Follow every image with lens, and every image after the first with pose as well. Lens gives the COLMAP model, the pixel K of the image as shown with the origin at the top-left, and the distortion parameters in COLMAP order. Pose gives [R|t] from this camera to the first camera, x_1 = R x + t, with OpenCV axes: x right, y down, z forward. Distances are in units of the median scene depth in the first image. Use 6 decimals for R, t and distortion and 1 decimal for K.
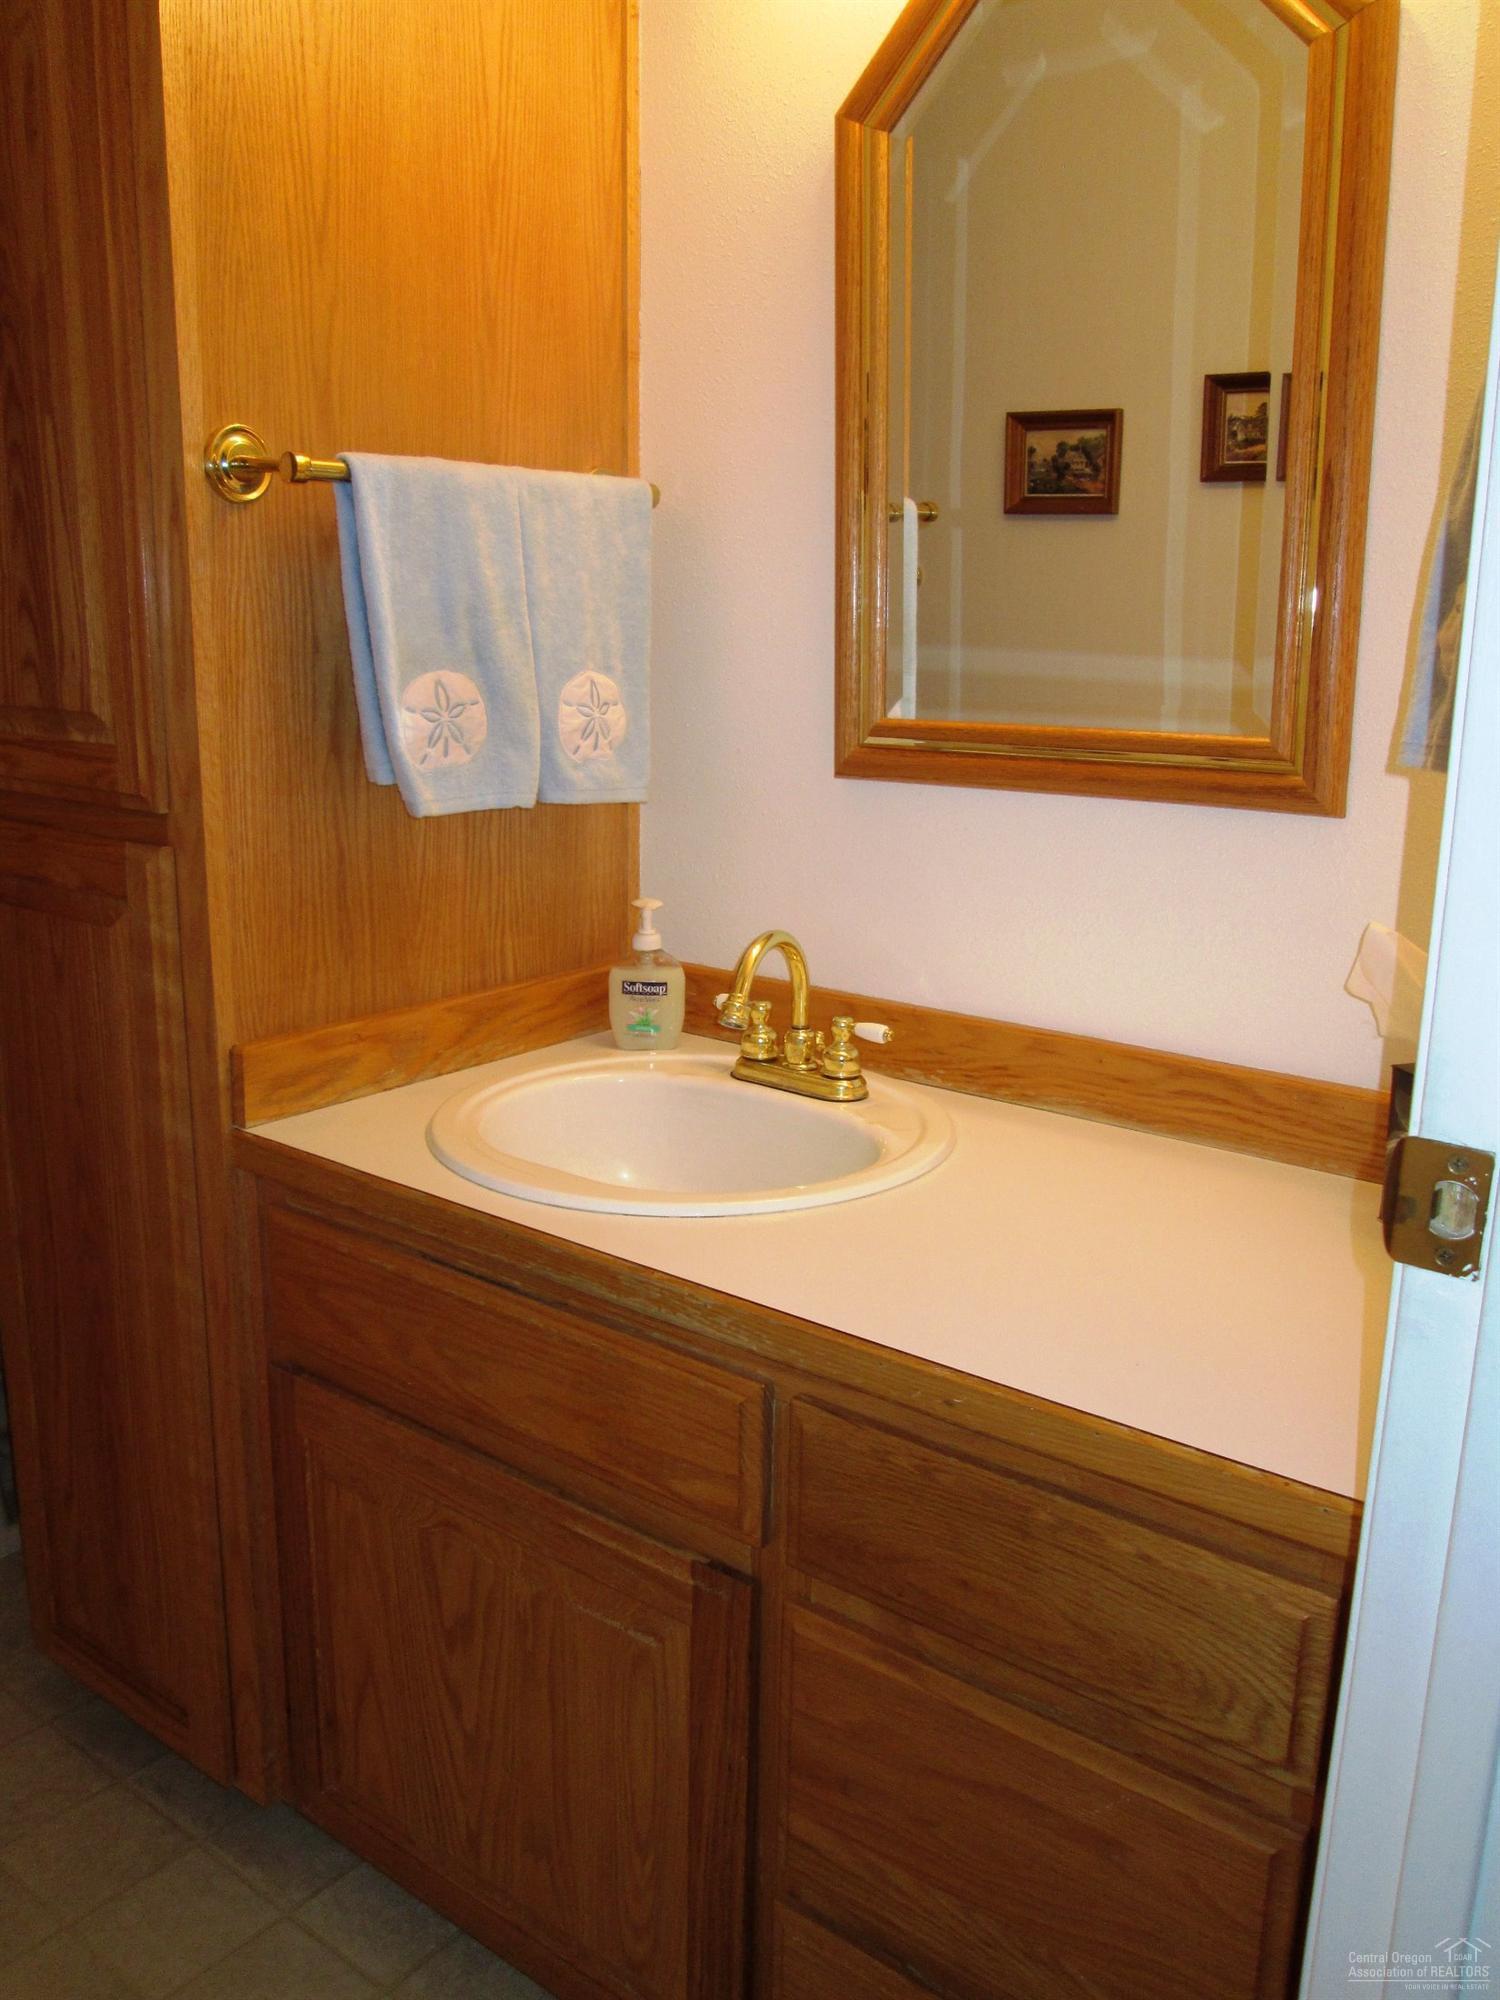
lens RADIAL K [[1662.8, 0, 744.9], [0, 1662.8, 988.0], [0, 0, 1]] dist [-0.047251, 0.019696]
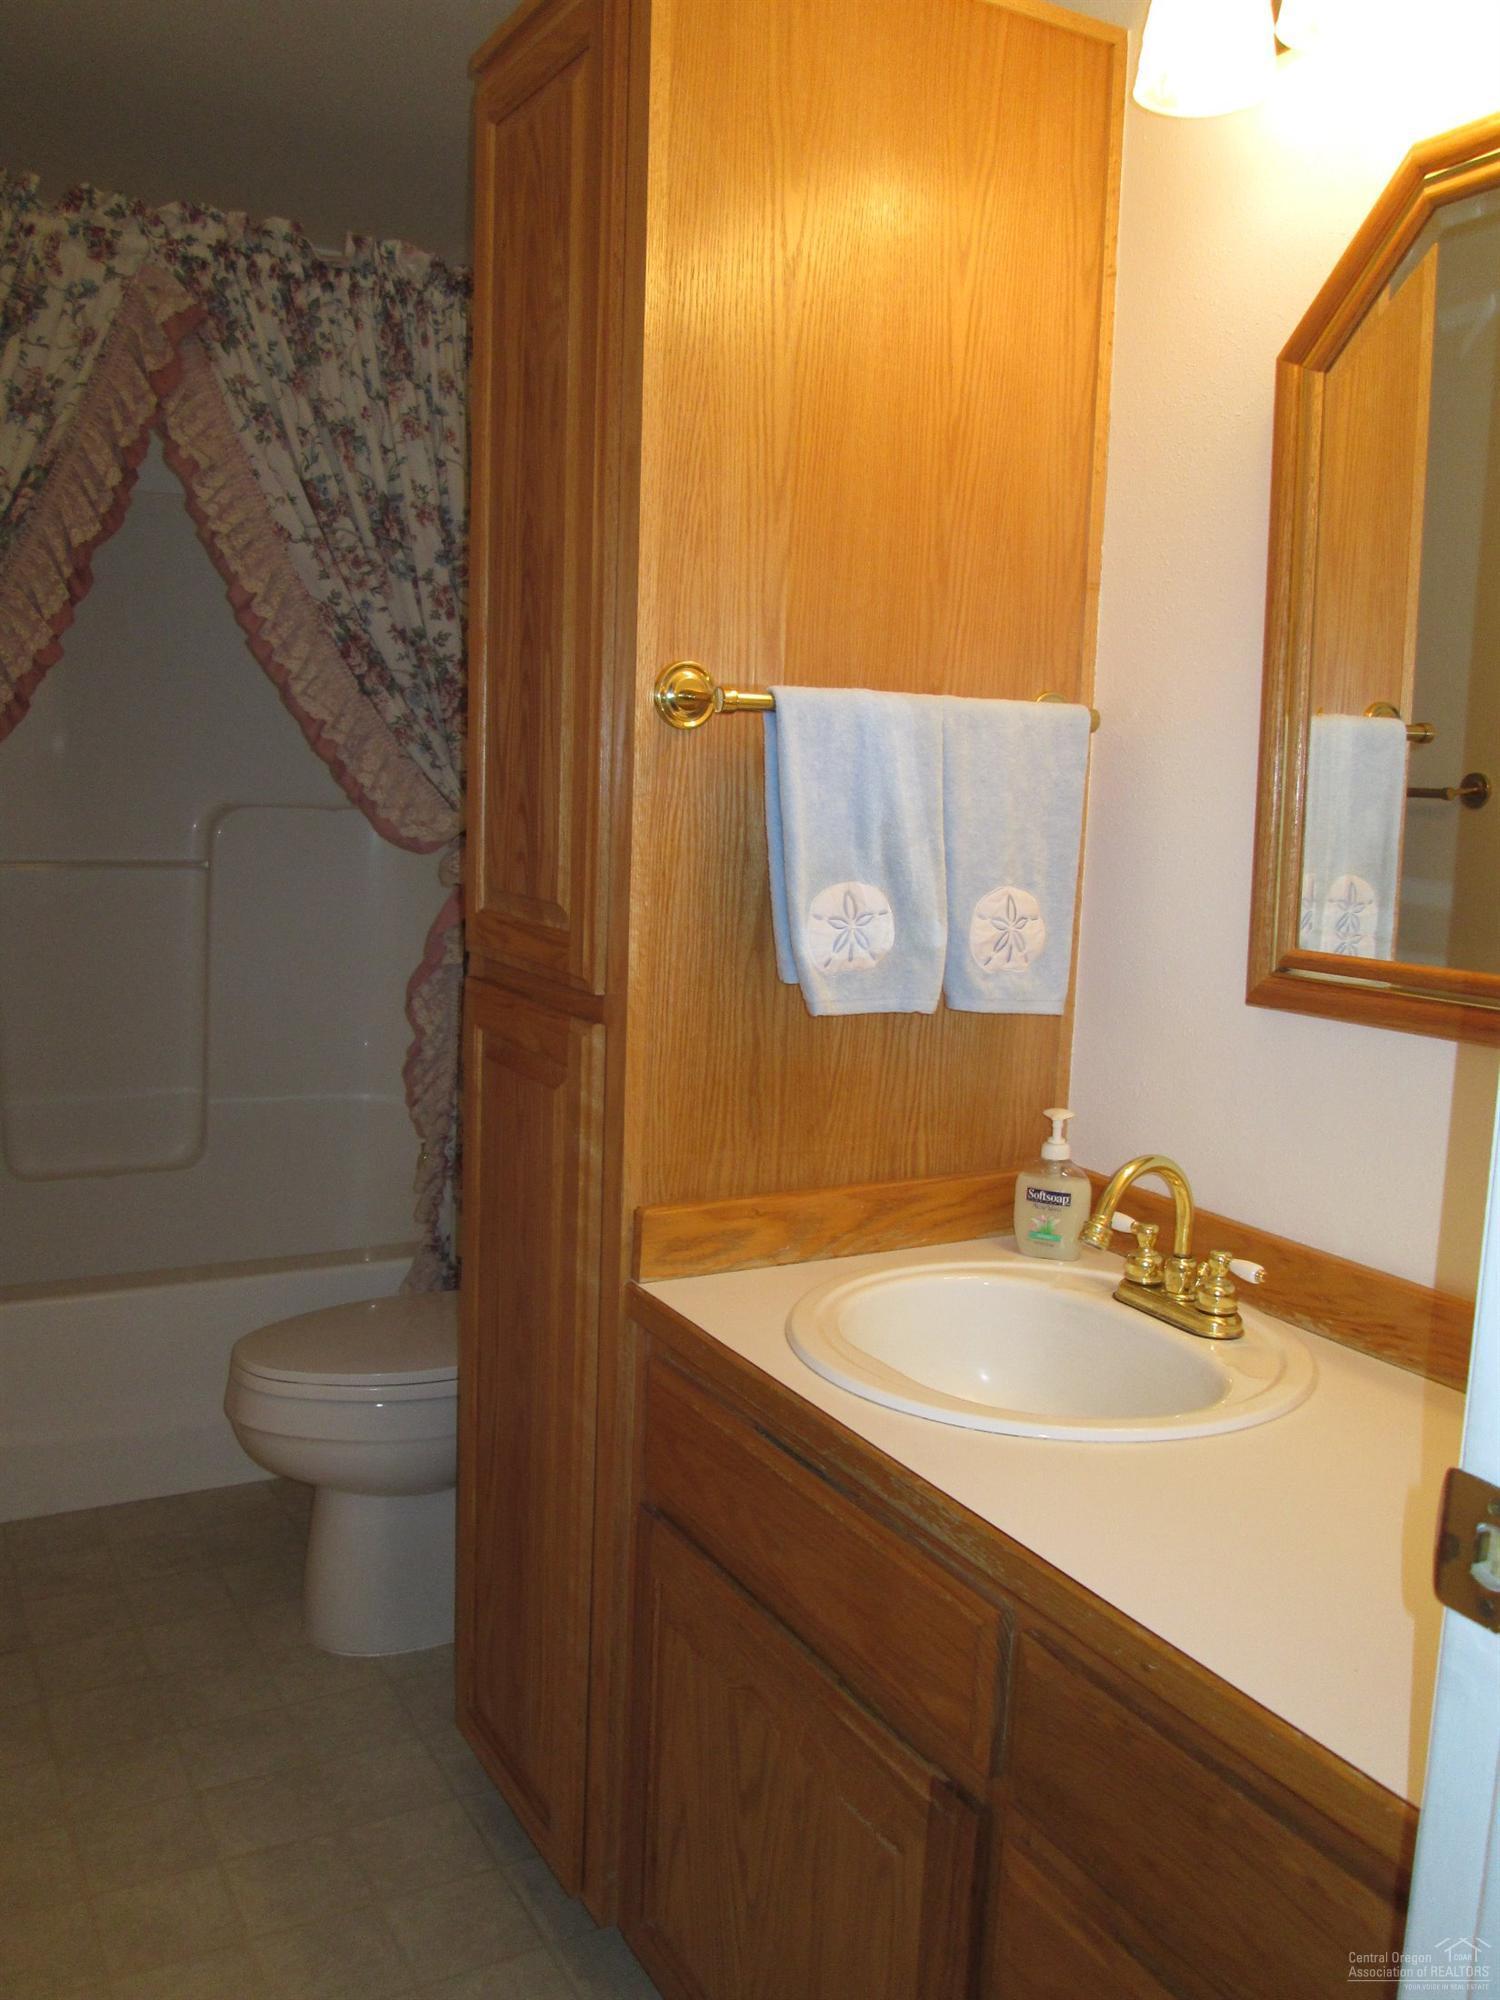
lens RADIAL K [[1662.8, 0, 744.9], [0, 1662.8, 988.0], [0, 0, 1]] dist [-0.047251, 0.019696]
pose [[0.920948, 0.069192, -0.383494, 0.167165], [-0.108649, 0.990678, -0.082172, -0.025854], [0.374234, 0.117343, 0.919880, -0.012916]]
